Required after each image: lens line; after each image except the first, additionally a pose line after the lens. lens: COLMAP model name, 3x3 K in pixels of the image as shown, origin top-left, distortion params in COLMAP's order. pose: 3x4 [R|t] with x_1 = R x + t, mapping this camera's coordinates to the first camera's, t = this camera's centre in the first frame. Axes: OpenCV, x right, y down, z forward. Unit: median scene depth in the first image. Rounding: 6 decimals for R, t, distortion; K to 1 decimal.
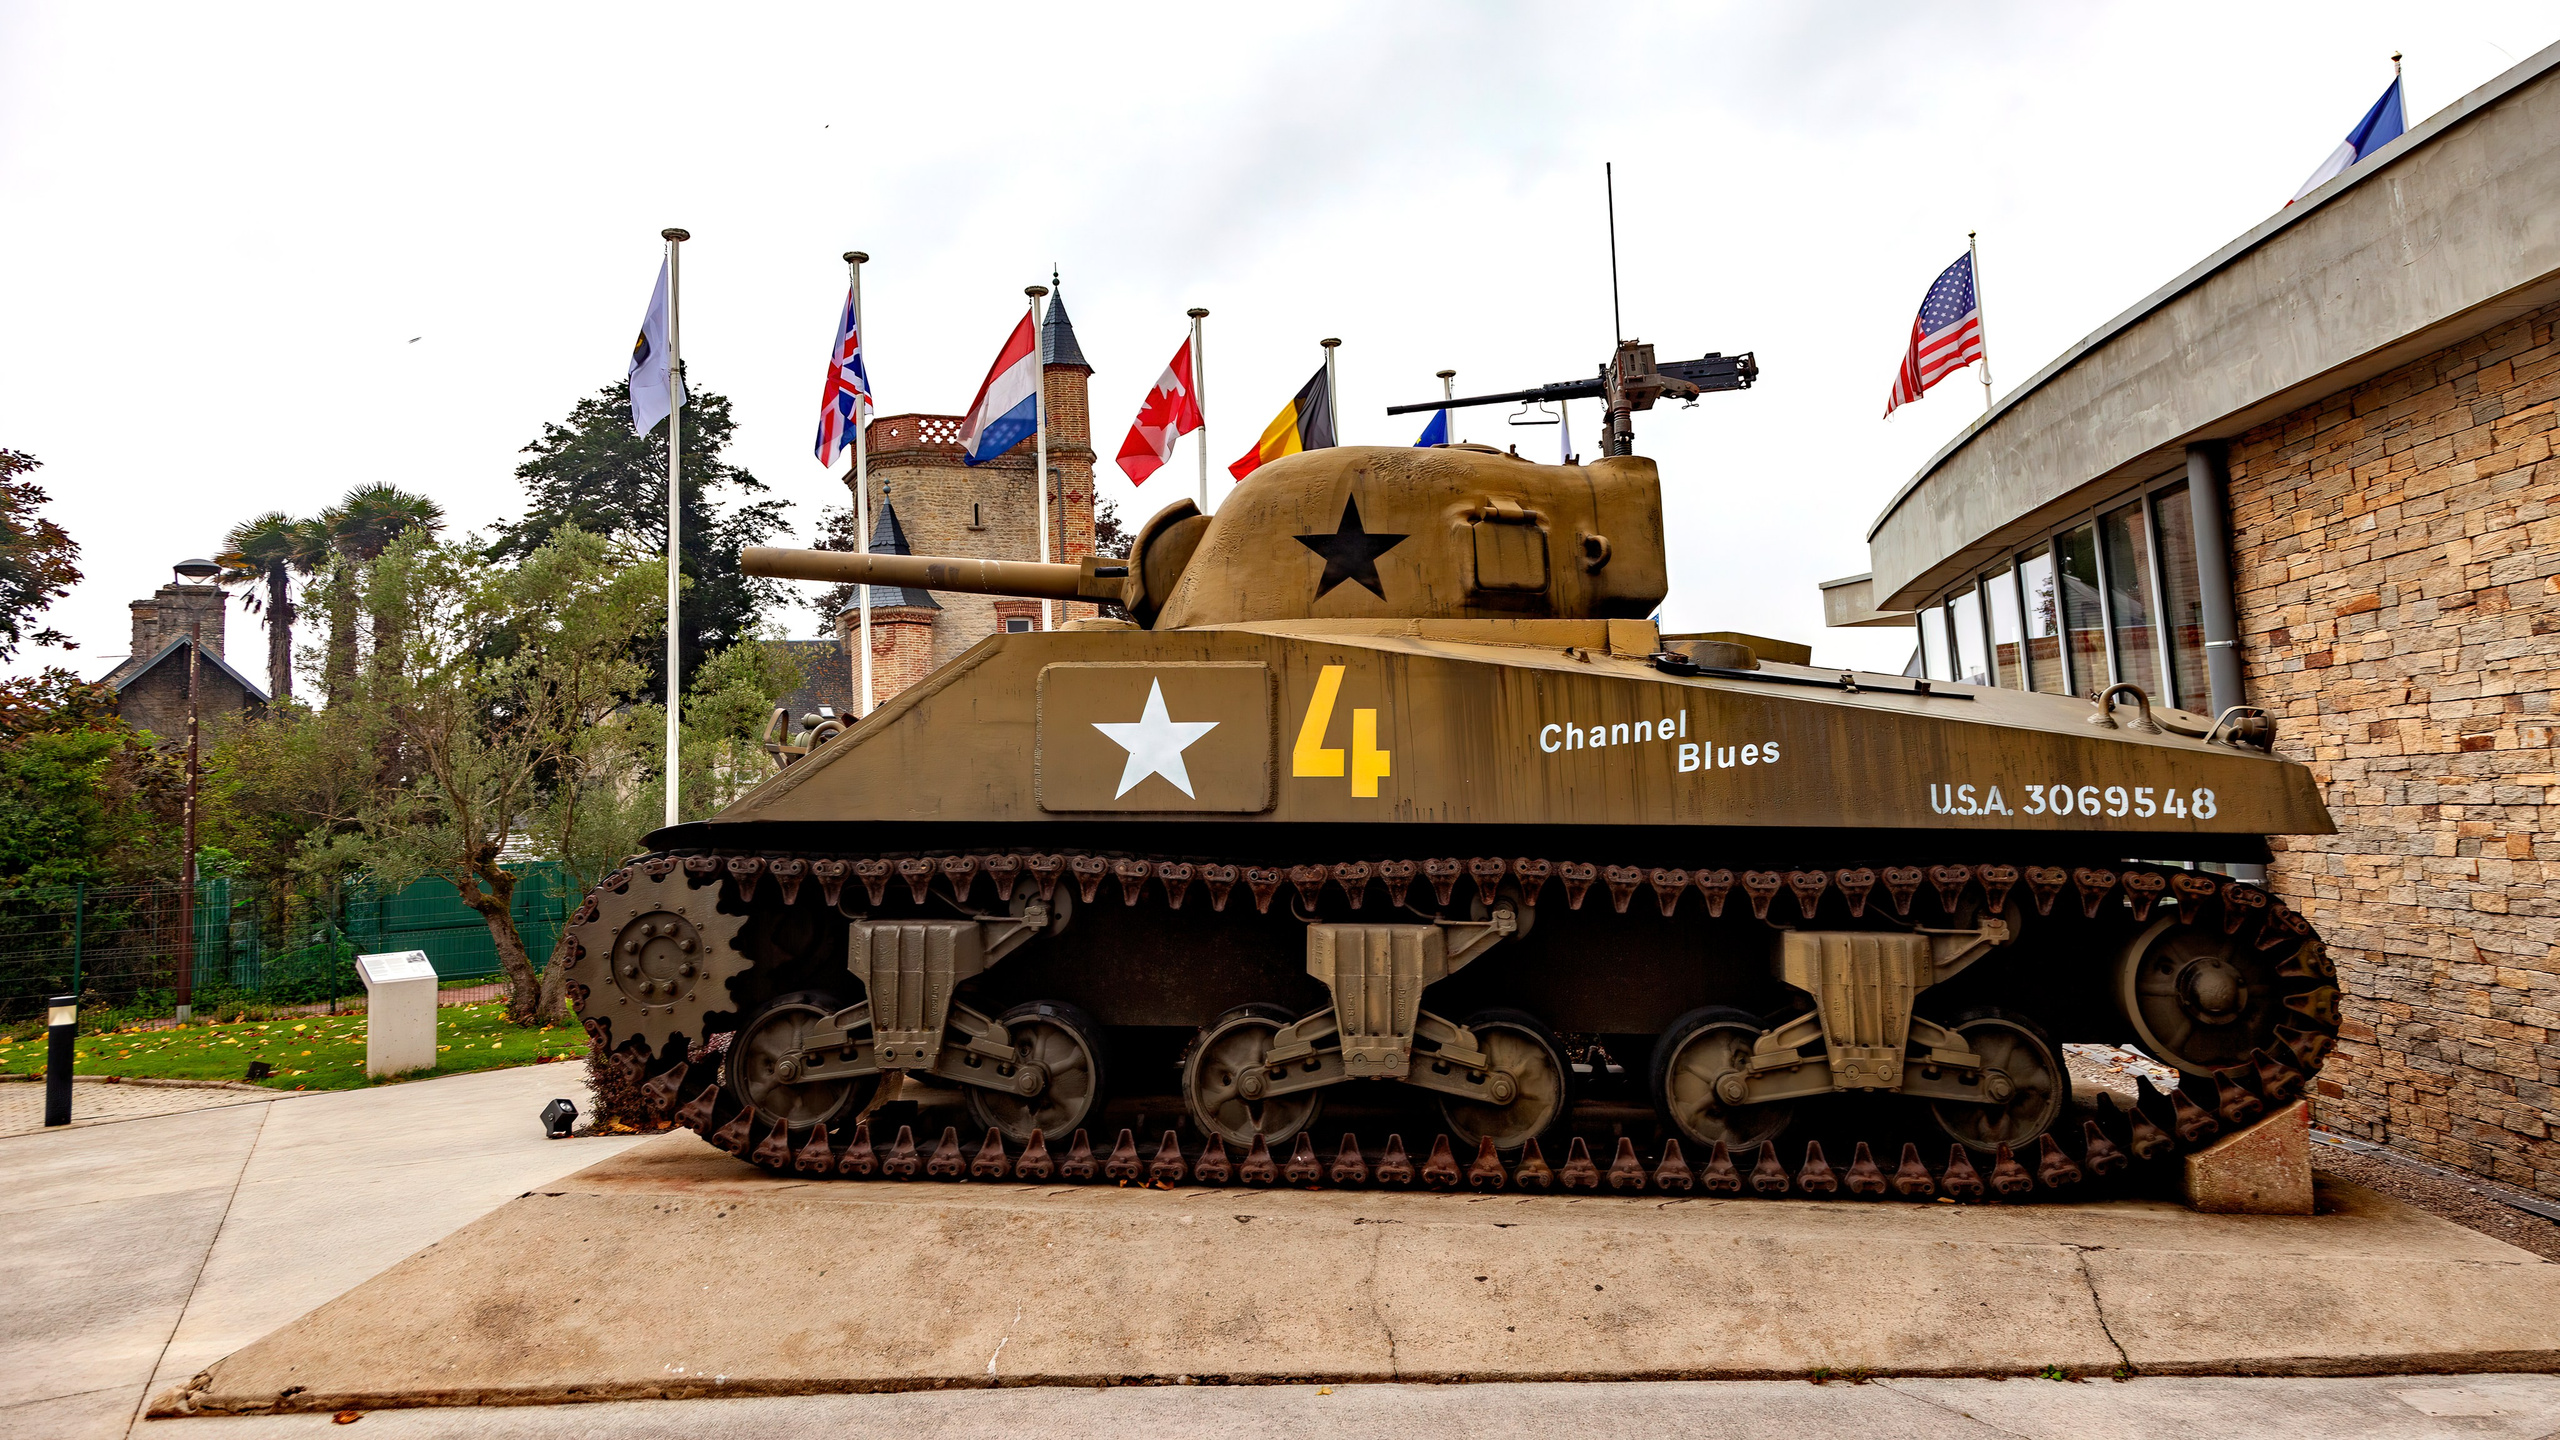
lens RADIAL K [[1720.4, 0, 1283.5], [0, 1720.4, 617.8], [0, 0, 1]] dist [0.015674, -0.004167]
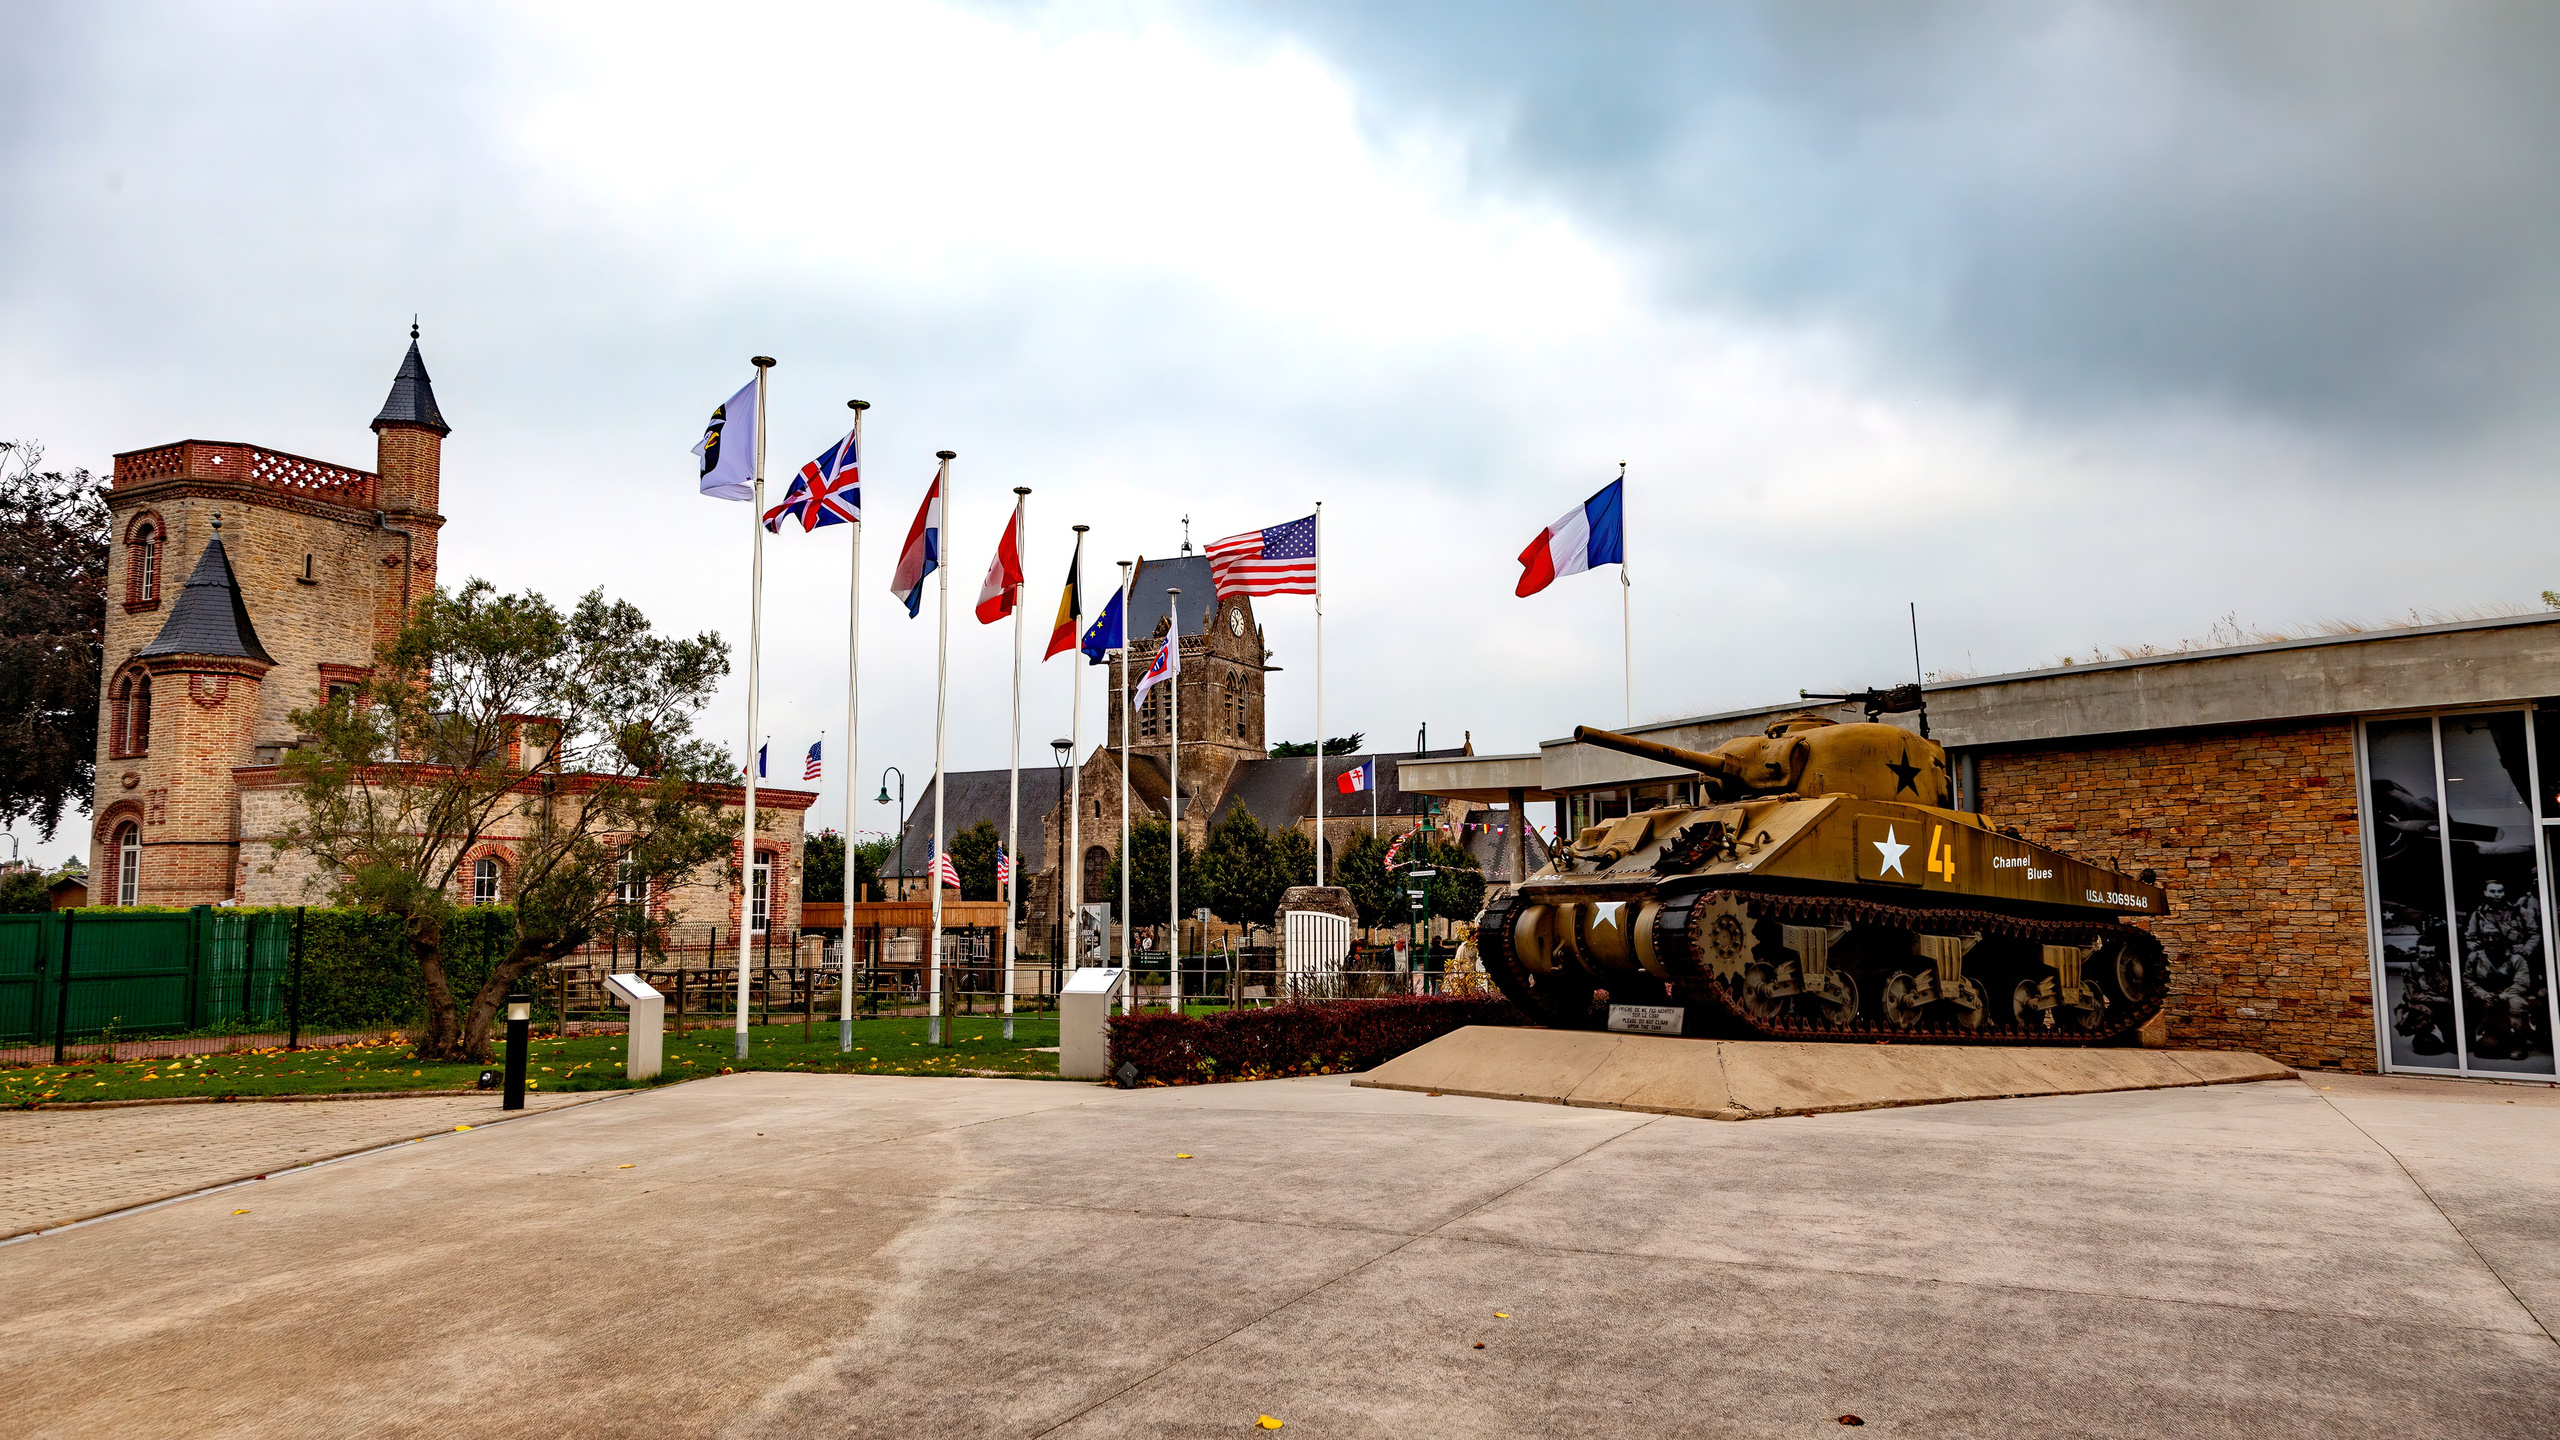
lens RADIAL K [[1732.3, 0, 1280.0], [0, 1732.3, 720.0], [0, 0, 1]] dist [0.001928, -0.002448]
pose [[0.800475, 0.118066, 0.587622, -2.053249], [-0.107200, 0.992800, -0.053444, 0.105956], [-0.589701, -0.020212, 0.807368, -0.368774]]
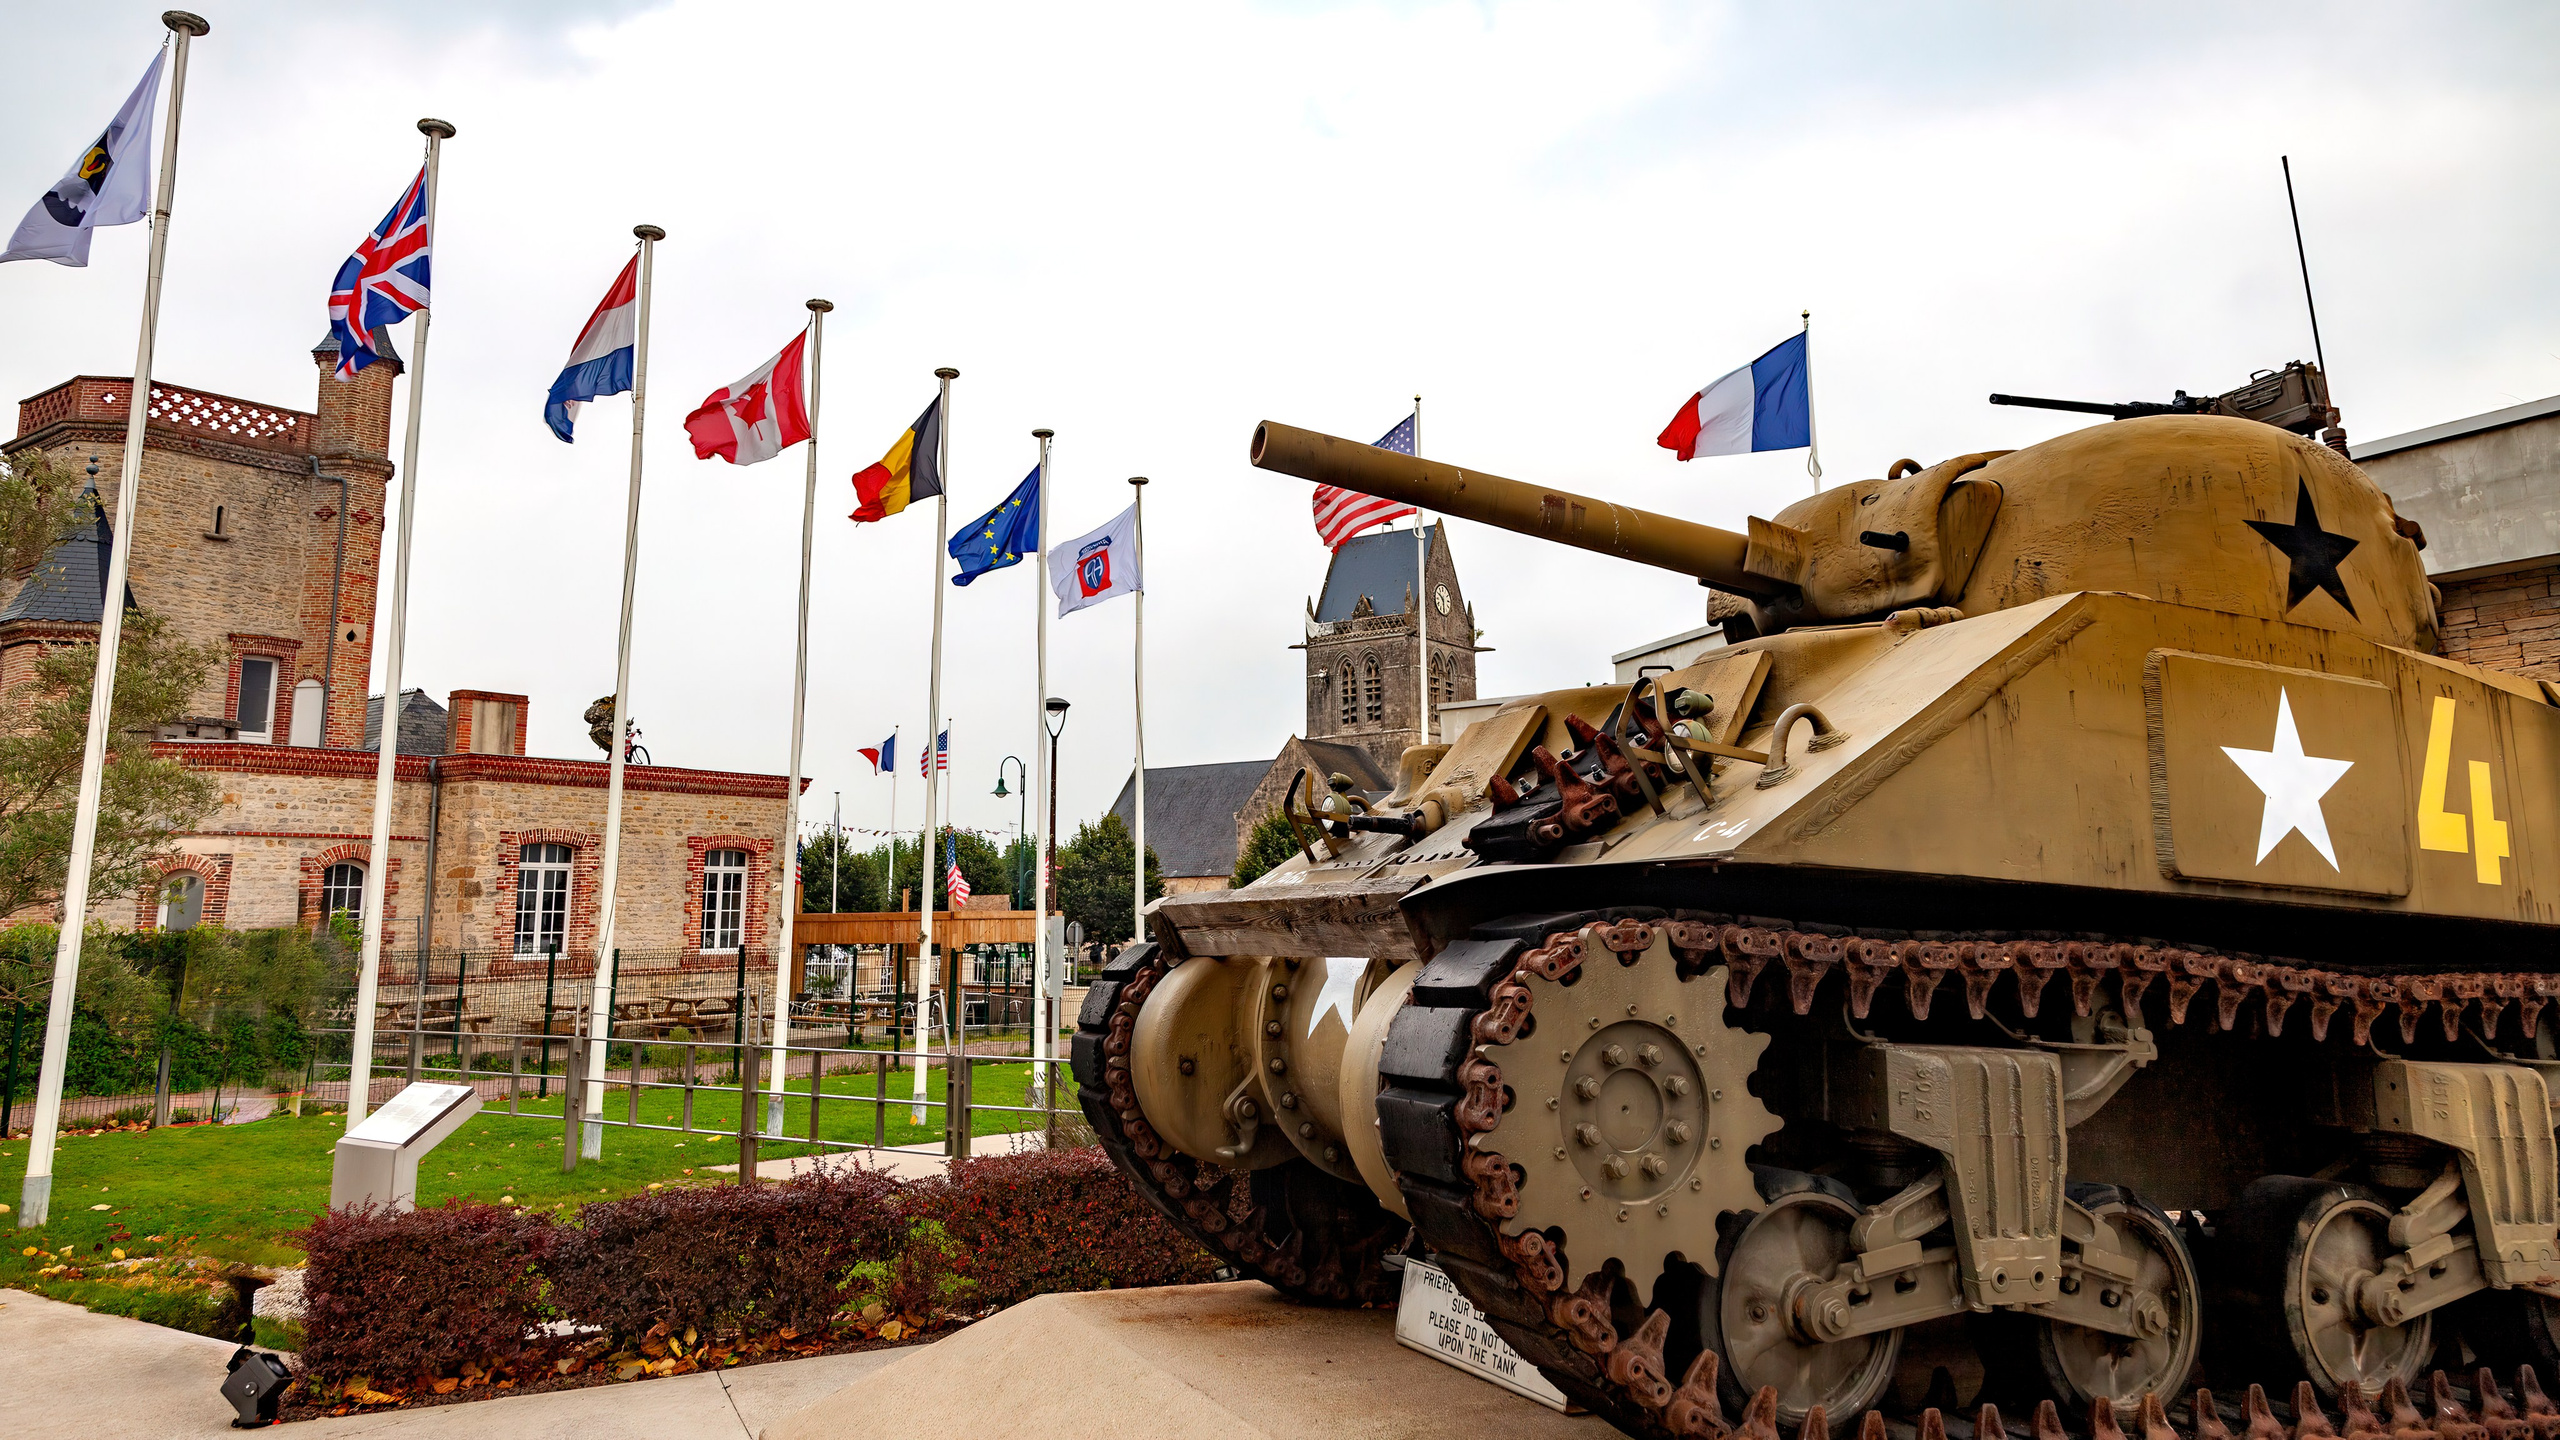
lens RADIAL K [[1720.4, 0, 1283.5], [0, 1720.4, 617.8], [0, 0, 1]] dist [0.015674, -0.004167]
pose [[0.881429, 0.127099, 0.454895, -0.718169], [-0.092735, 0.990937, -0.097182, 0.107838], [-0.463124, 0.043474, 0.885227, 0.569507]]
